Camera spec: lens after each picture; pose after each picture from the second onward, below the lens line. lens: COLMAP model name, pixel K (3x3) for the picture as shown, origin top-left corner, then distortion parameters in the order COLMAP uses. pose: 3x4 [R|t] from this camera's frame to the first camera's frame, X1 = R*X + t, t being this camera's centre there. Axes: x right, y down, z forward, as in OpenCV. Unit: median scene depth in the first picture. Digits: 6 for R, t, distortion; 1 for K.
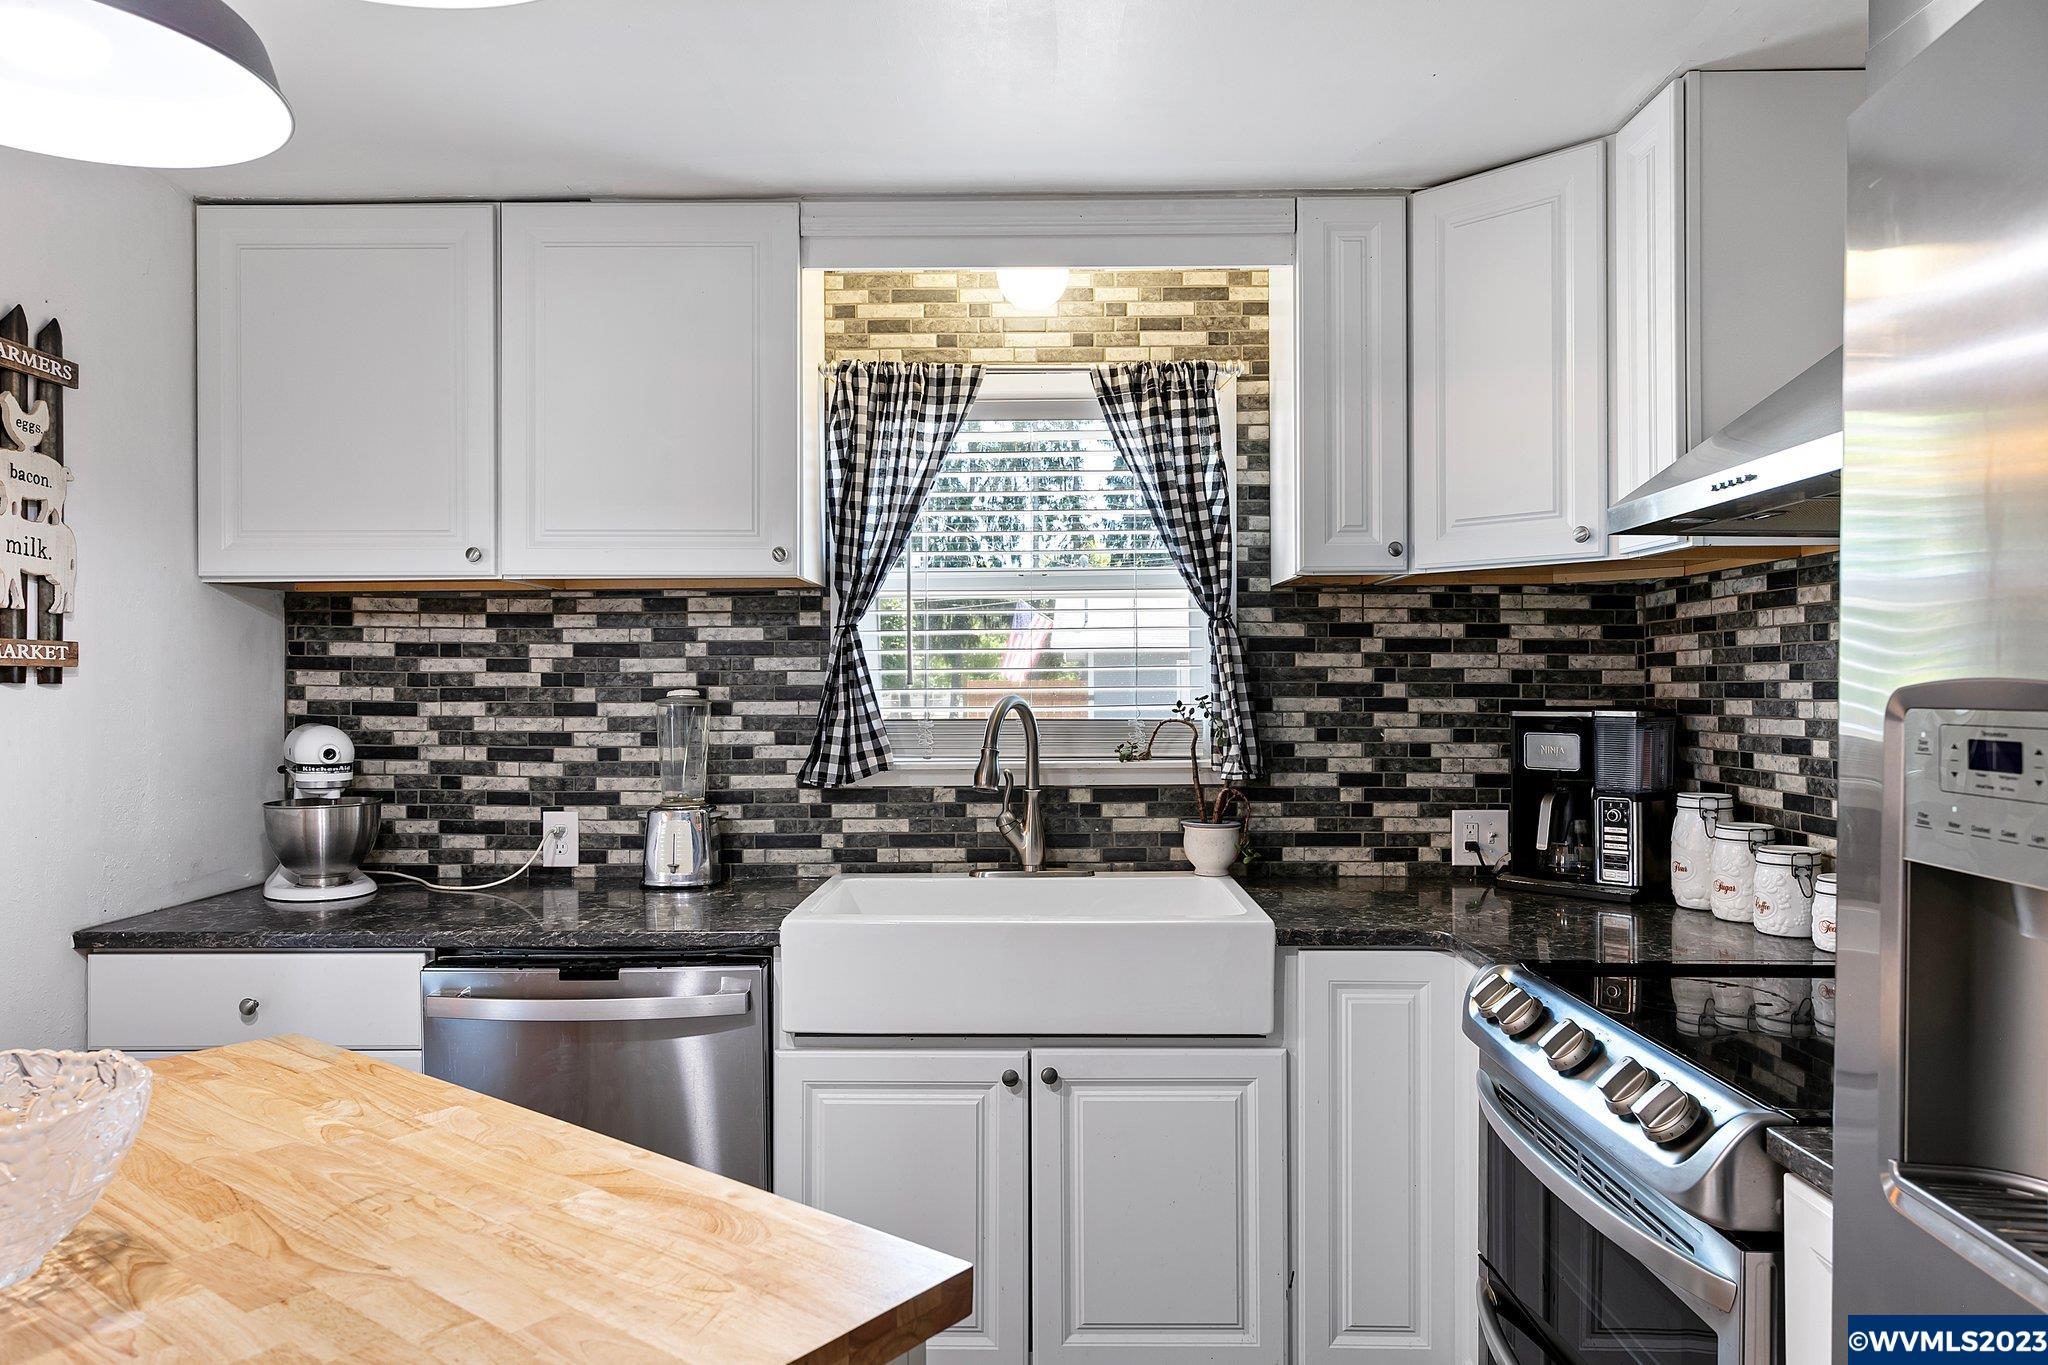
lens RADIAL K [[1346.8, 0, 1026.0], [0, 1346.8, 674.5], [0, 0, 1]] dist [0.006516, 0.002062]
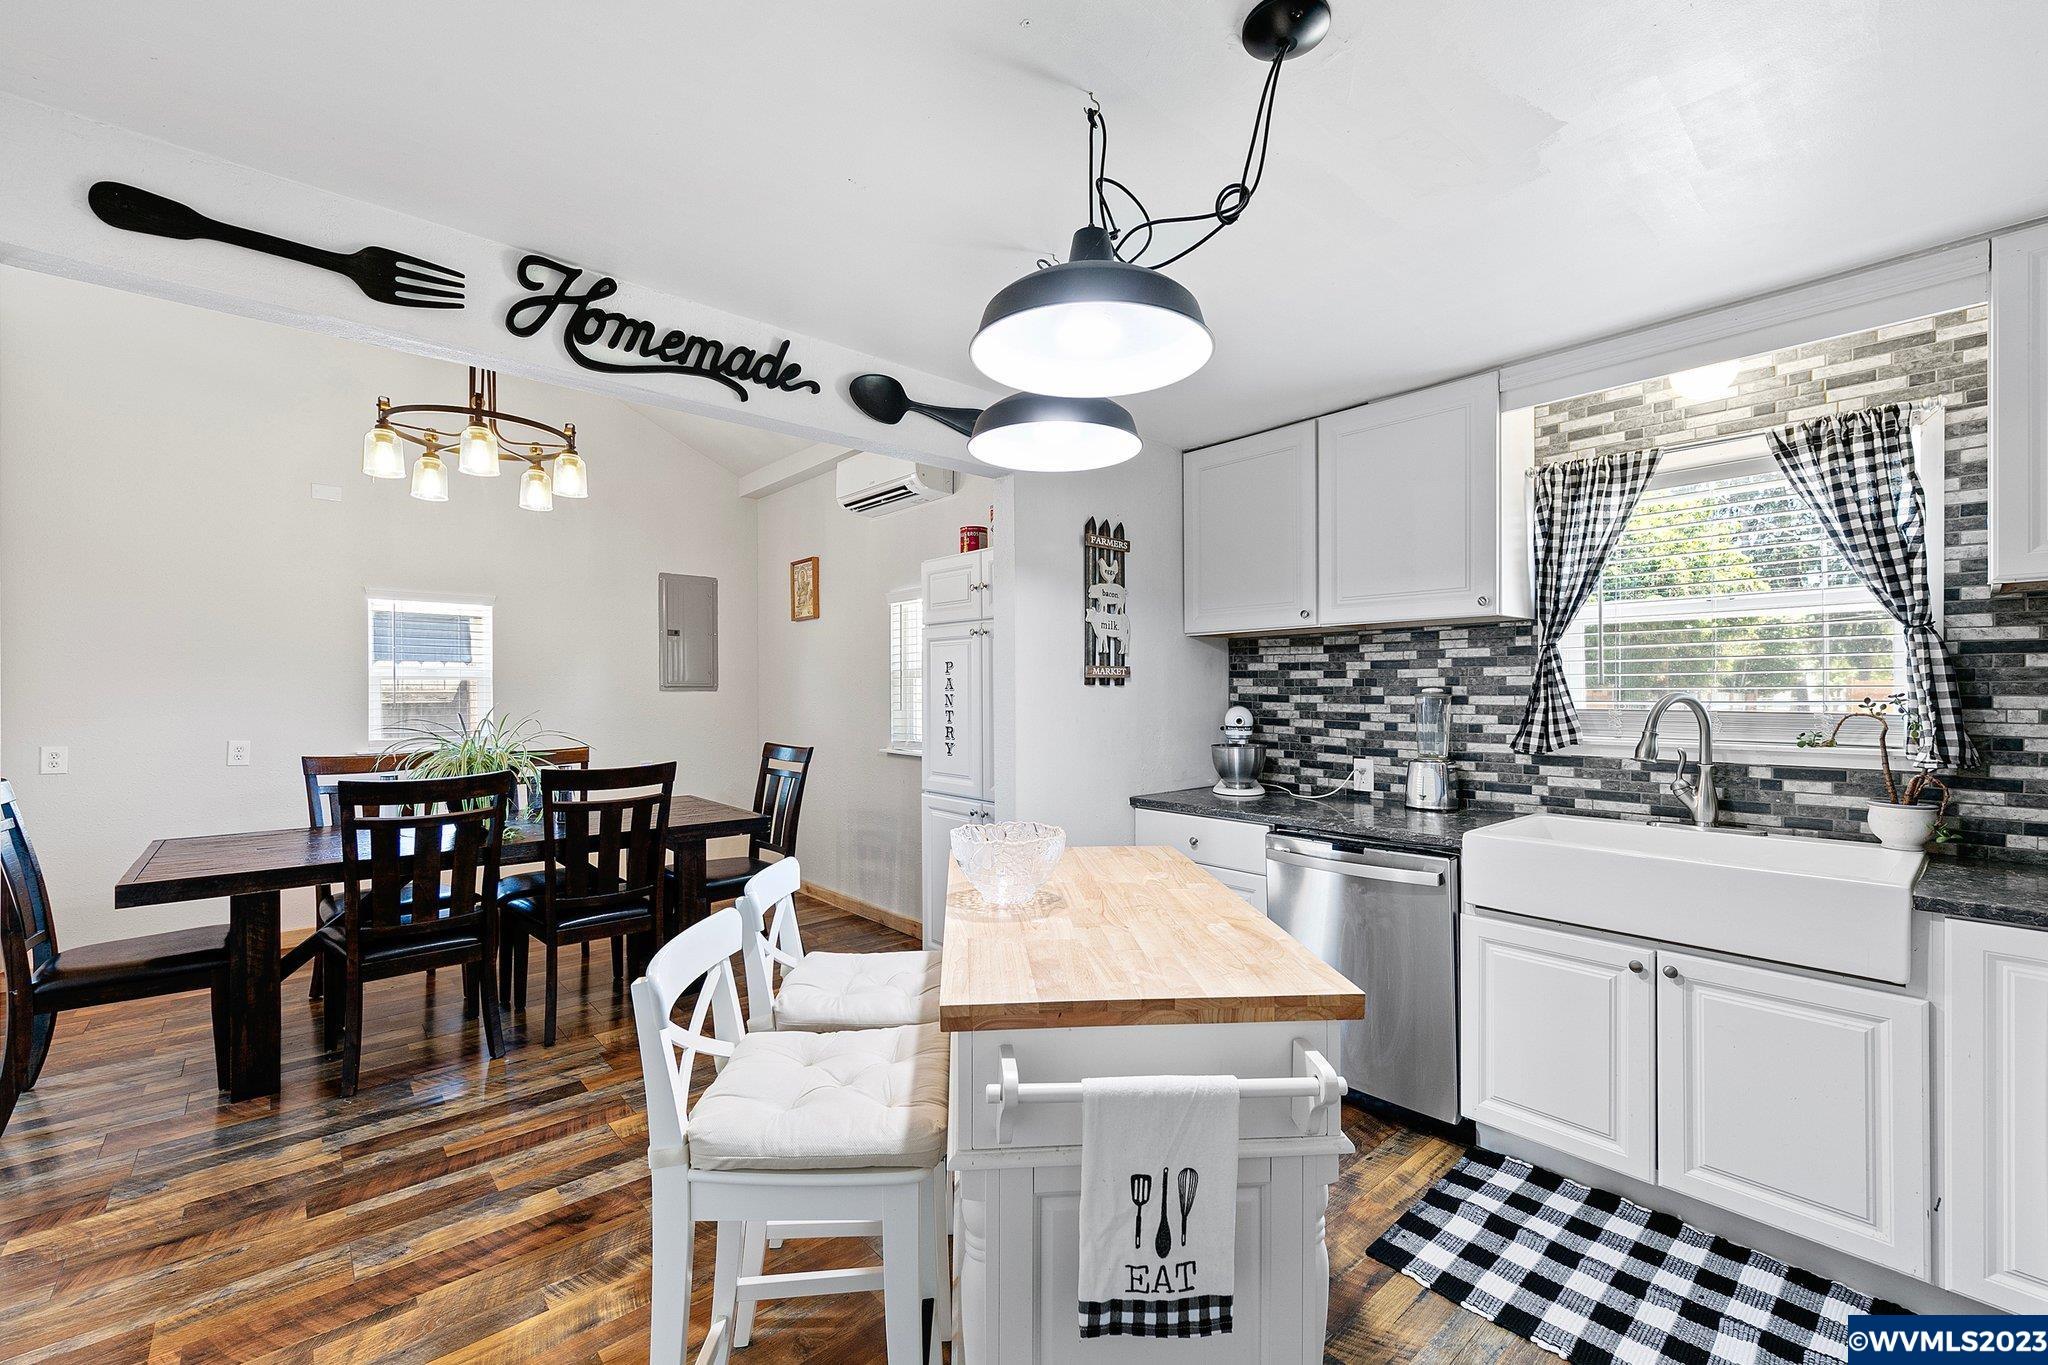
lens RADIAL K [[869.2, 0, 1024.0], [0, 869.2, 682.5], [0, 0, 1]] dist [0.002506, 0.000153]
pose [[0.657378, -0.004463, -0.753548, 0.206354], [0.007522, 0.999972, 0.000640, 0.000014], [0.753523, -0.006088, 0.657393, -0.055621]]
